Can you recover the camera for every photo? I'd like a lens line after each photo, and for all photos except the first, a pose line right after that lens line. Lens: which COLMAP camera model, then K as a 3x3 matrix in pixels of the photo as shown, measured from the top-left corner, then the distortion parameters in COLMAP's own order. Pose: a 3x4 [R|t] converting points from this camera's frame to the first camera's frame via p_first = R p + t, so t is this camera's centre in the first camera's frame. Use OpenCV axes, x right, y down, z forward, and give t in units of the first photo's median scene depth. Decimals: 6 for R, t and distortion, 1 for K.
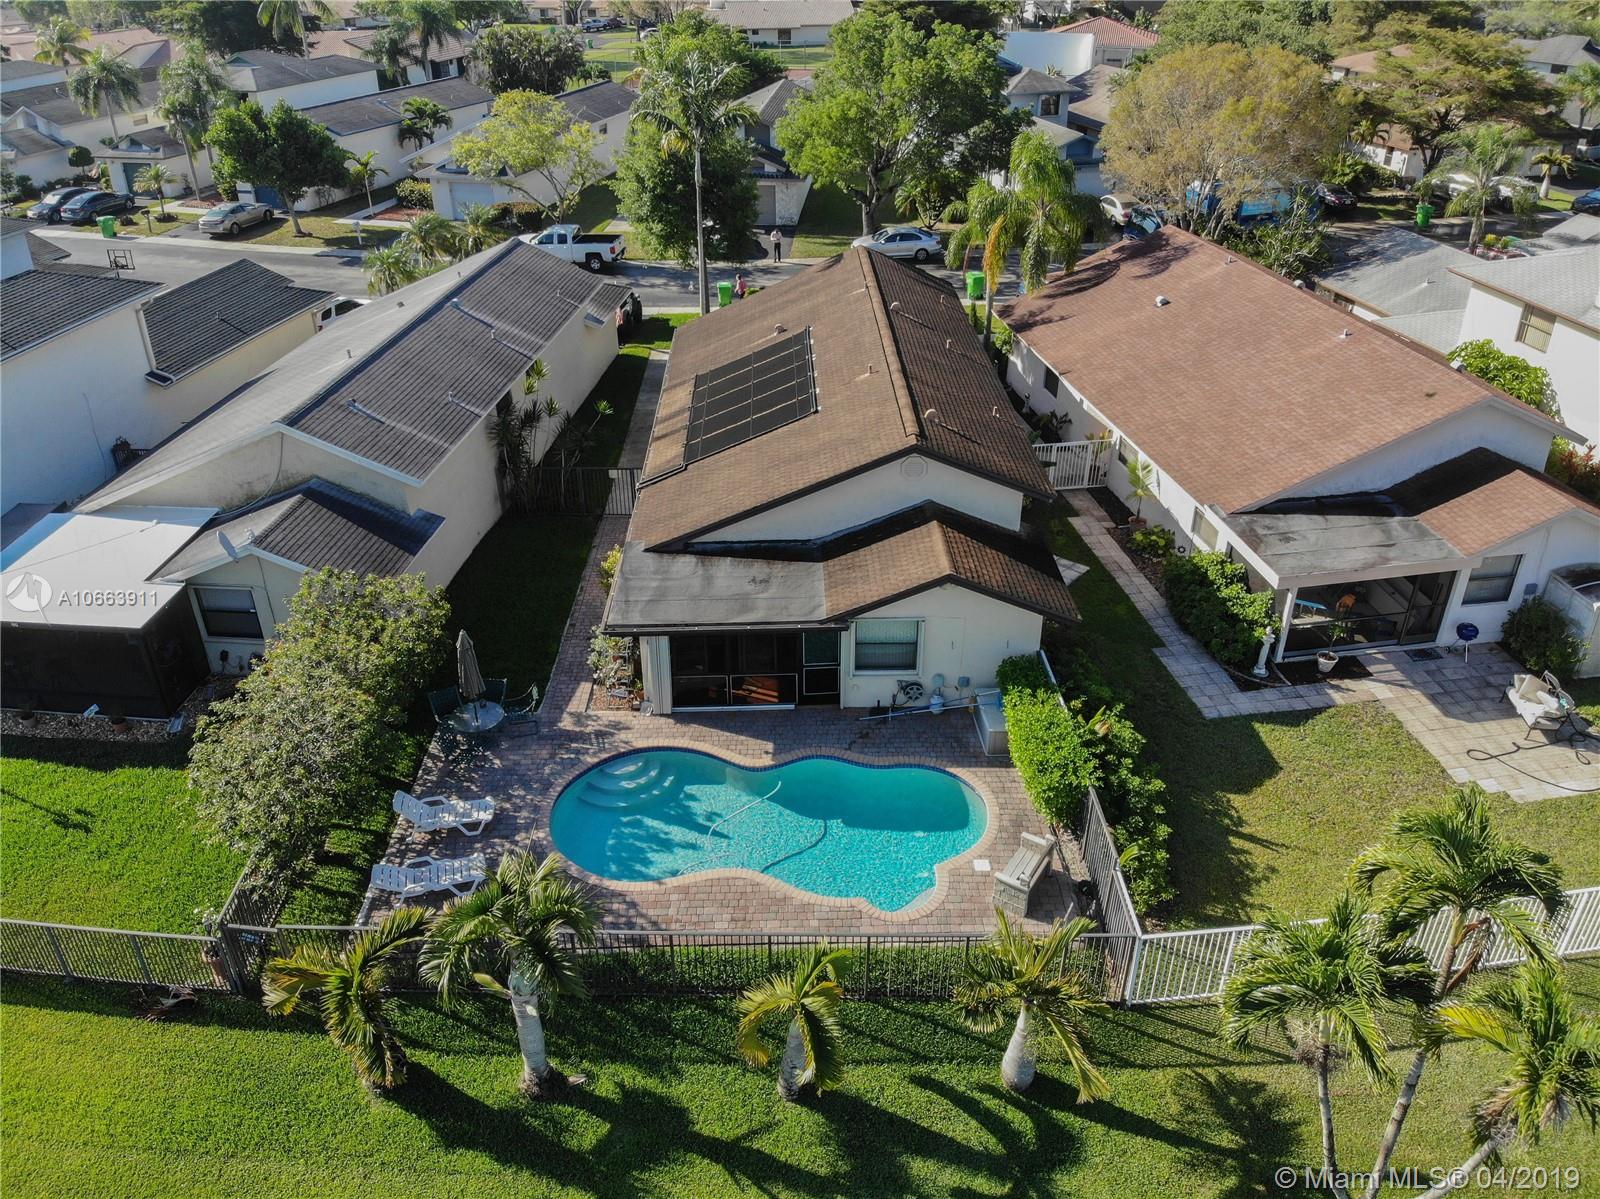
lens RADIAL K [[1113.3, 0, 800.0], [0, 1113.3, 599.5], [0, 0, 1]] dist [0.074814, -0.161975]
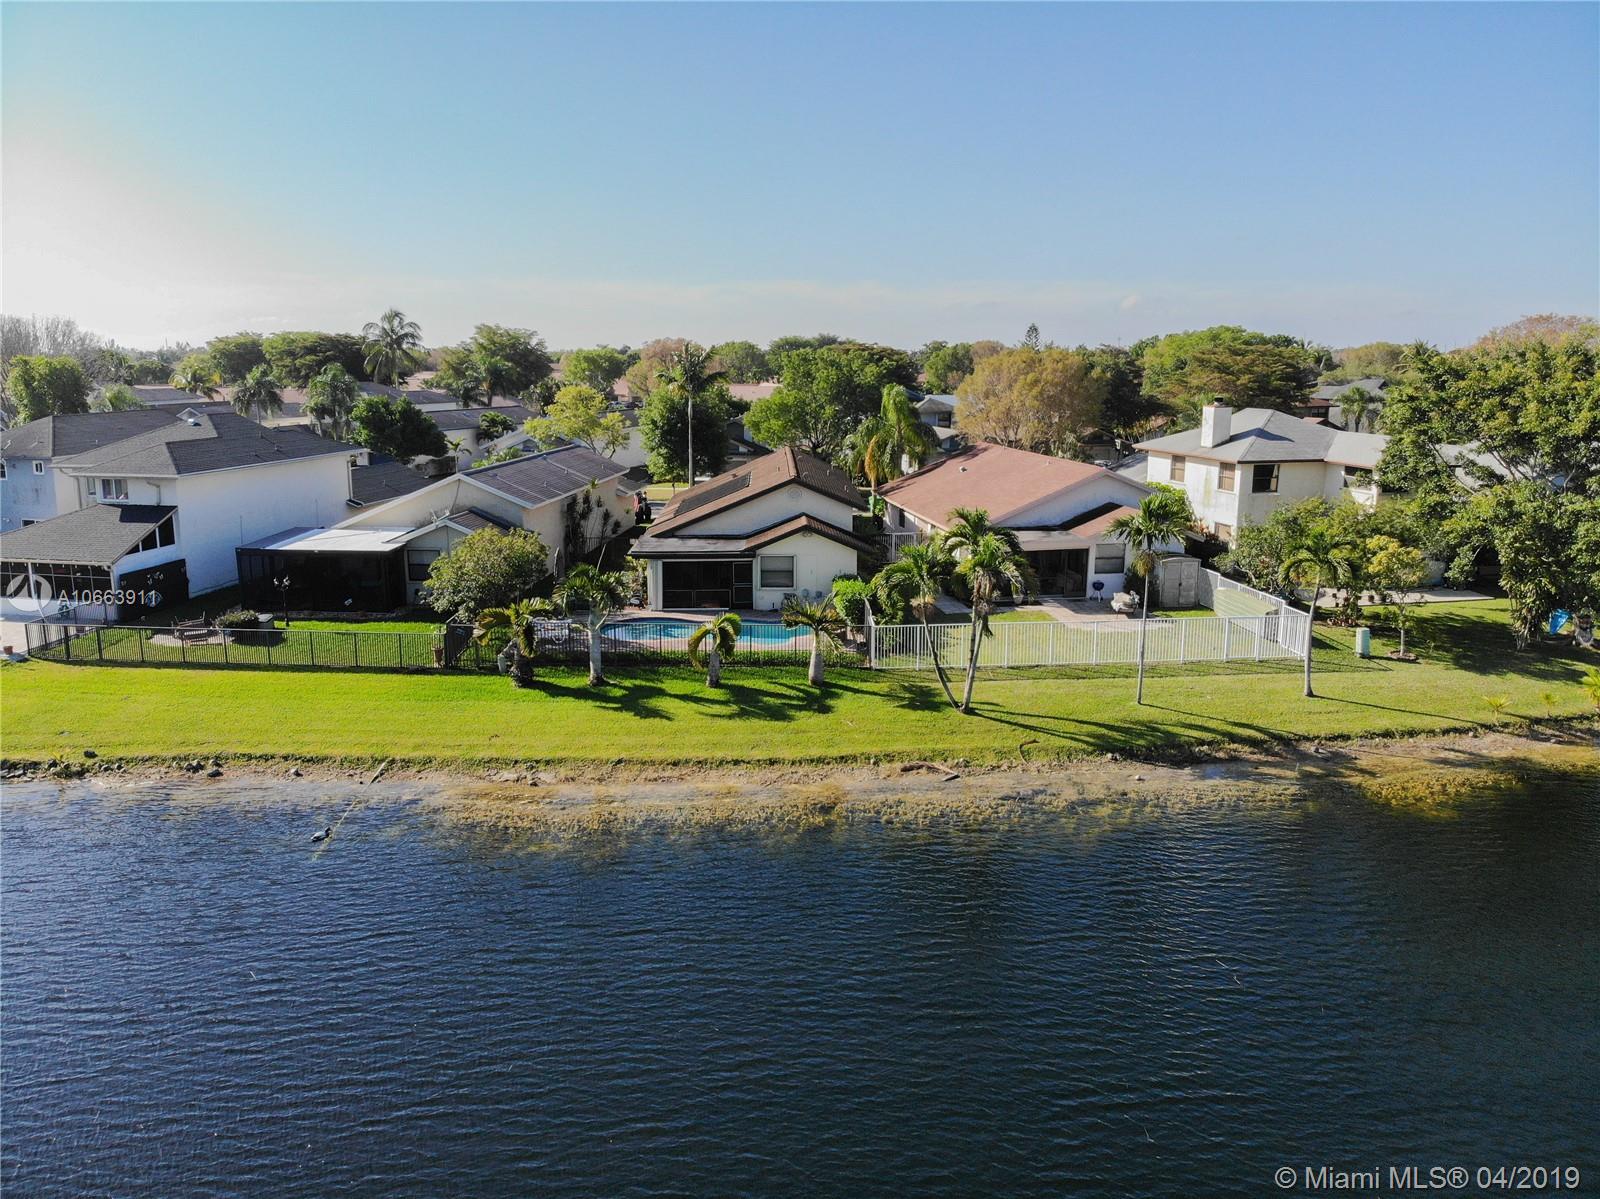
lens RADIAL K [[1111.2, 0, 800.0], [0, 1111.2, 599.5], [0, 0, 1]] dist [0.107841, -0.227629]
pose [[0.999971, 0.005707, 0.004963, 0.112128], [-0.003822, 0.947558, -0.319560, 0.718753], [-0.006527, 0.319532, 0.947553, -0.815268]]
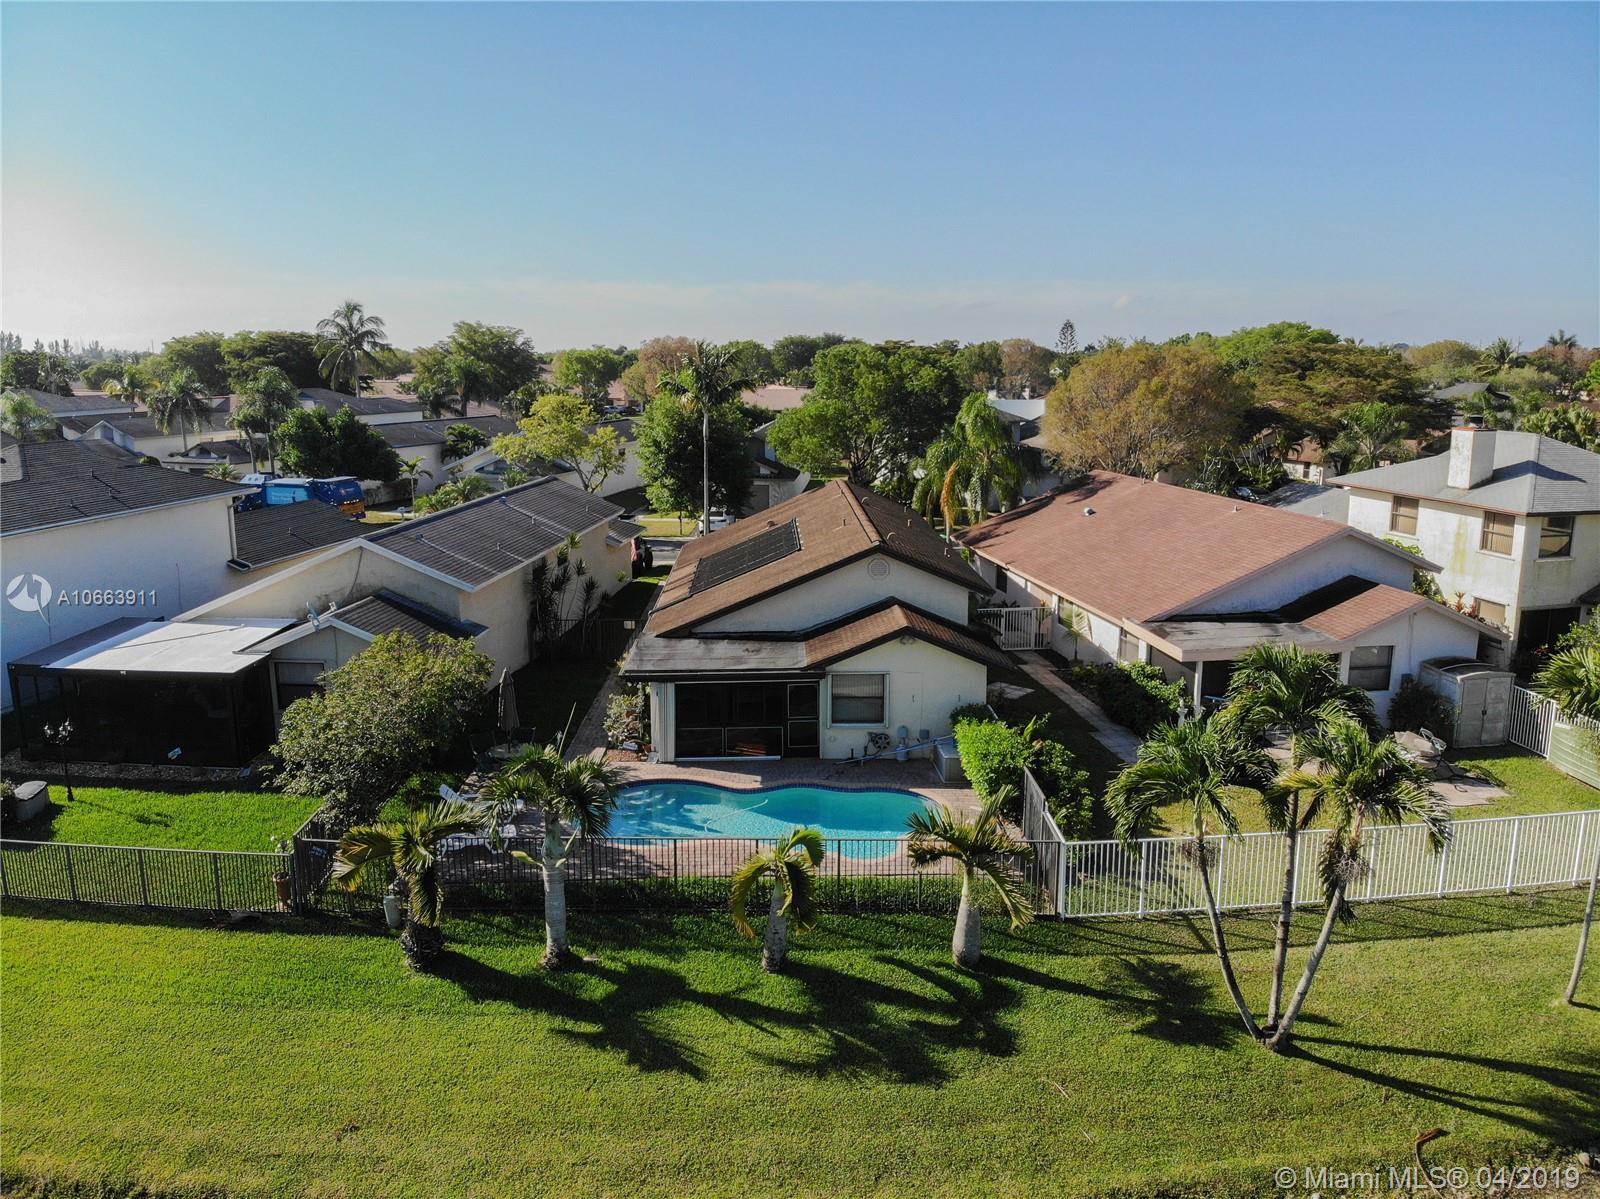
lens RADIAL K [[1113.3, 0, 800.0], [0, 1113.3, 599.5], [0, 0, 1]] dist [0.074814, -0.161975]
pose [[0.999968, 0.003522, 0.007133, 0.007344], [-0.001056, 0.947504, -0.319742, 0.333156], [-0.007885, 0.319724, 0.947478, -0.168803]]
